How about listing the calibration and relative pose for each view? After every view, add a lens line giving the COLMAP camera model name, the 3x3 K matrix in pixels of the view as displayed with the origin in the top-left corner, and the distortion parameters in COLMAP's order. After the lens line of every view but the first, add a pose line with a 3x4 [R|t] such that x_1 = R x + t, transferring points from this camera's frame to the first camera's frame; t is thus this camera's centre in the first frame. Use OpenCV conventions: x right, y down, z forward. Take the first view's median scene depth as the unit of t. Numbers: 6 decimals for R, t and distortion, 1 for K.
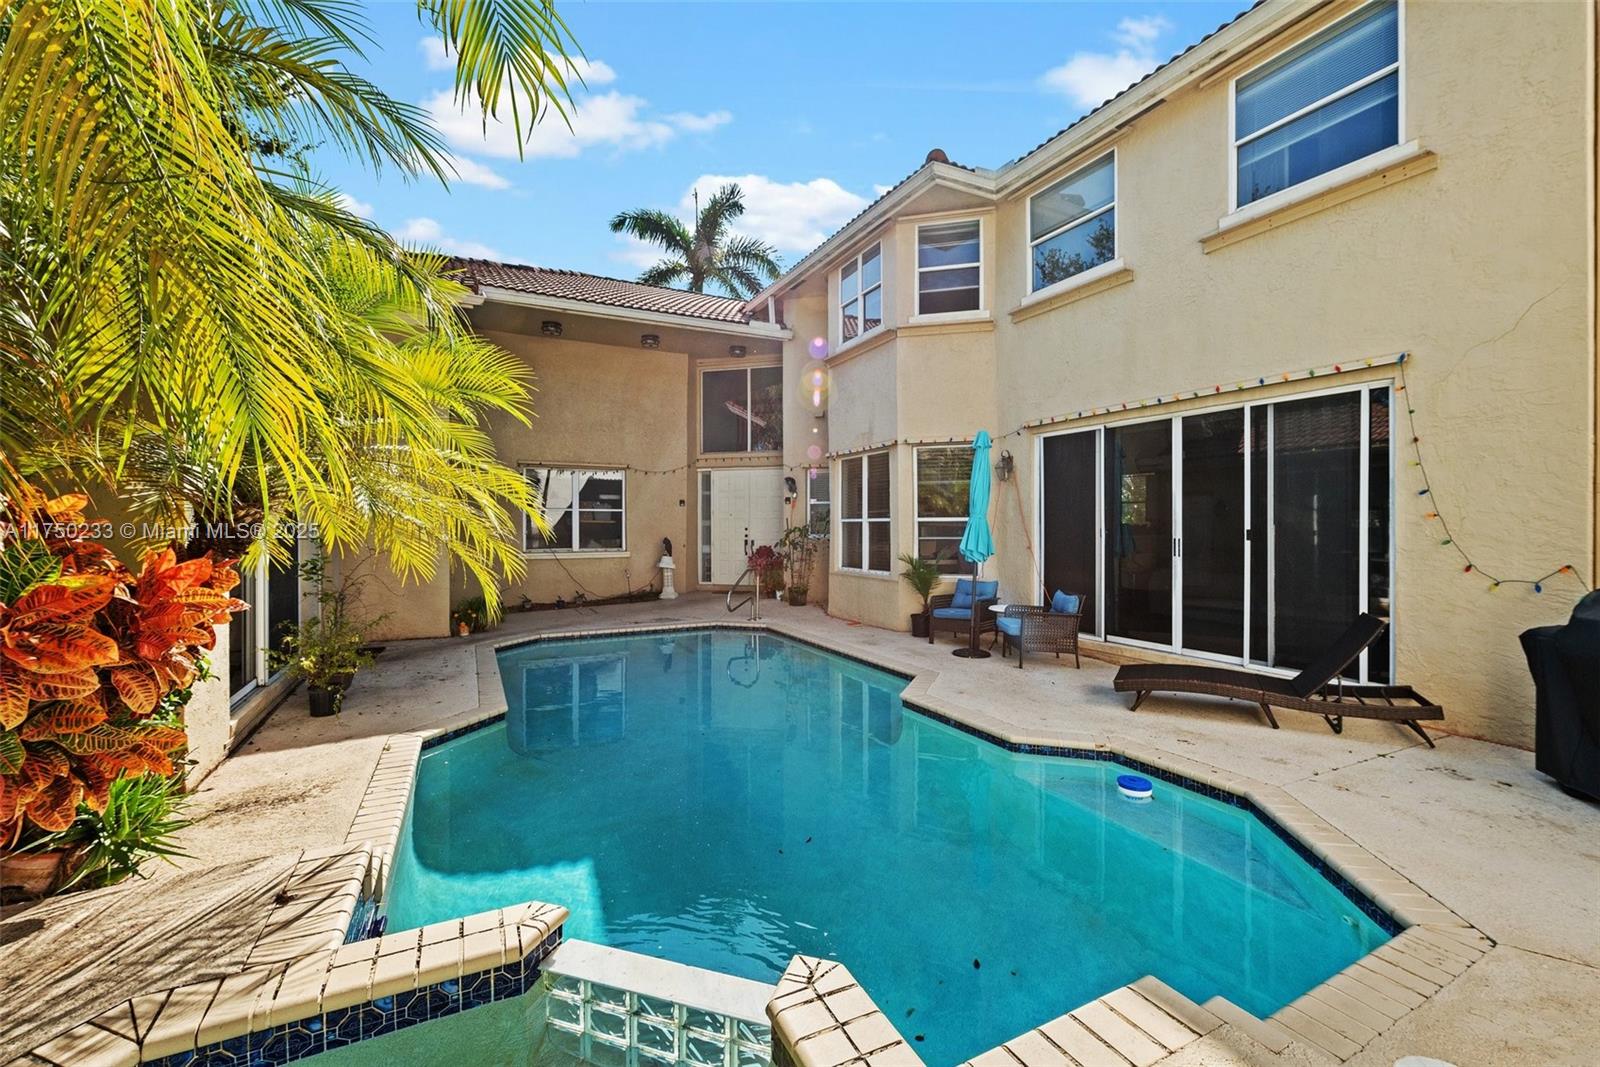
lens RADIAL K [[666.7, 0, 806.8], [0, 666.7, 535.0], [0, 0, 1]] dist [-0.004220, -0.001083]
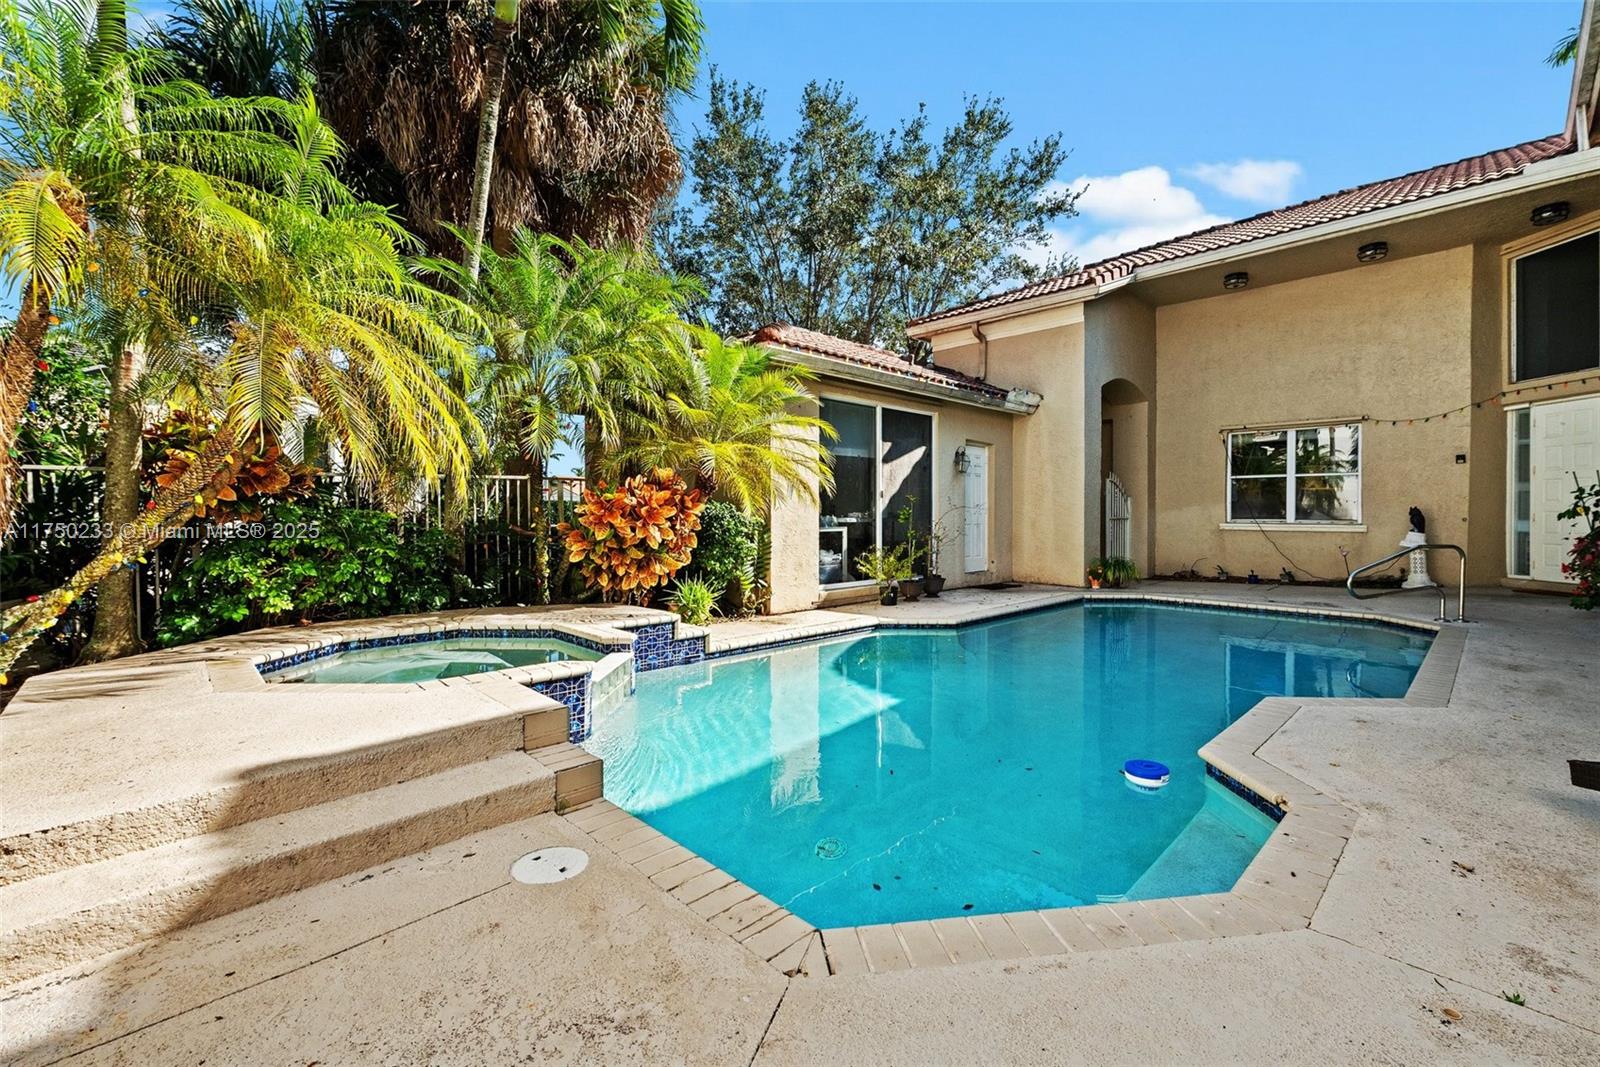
lens RADIAL K [[666.7, 0, 807.2], [0, 666.7, 518.4], [0, 0, 1]] dist [-0.004220, -0.001083]
pose [[0.292908, 0.011728, -0.956069, 0.418947], [-0.015551, 0.999851, 0.007500, 0.030656], [0.956014, 0.012671, 0.293047, 0.195804]]
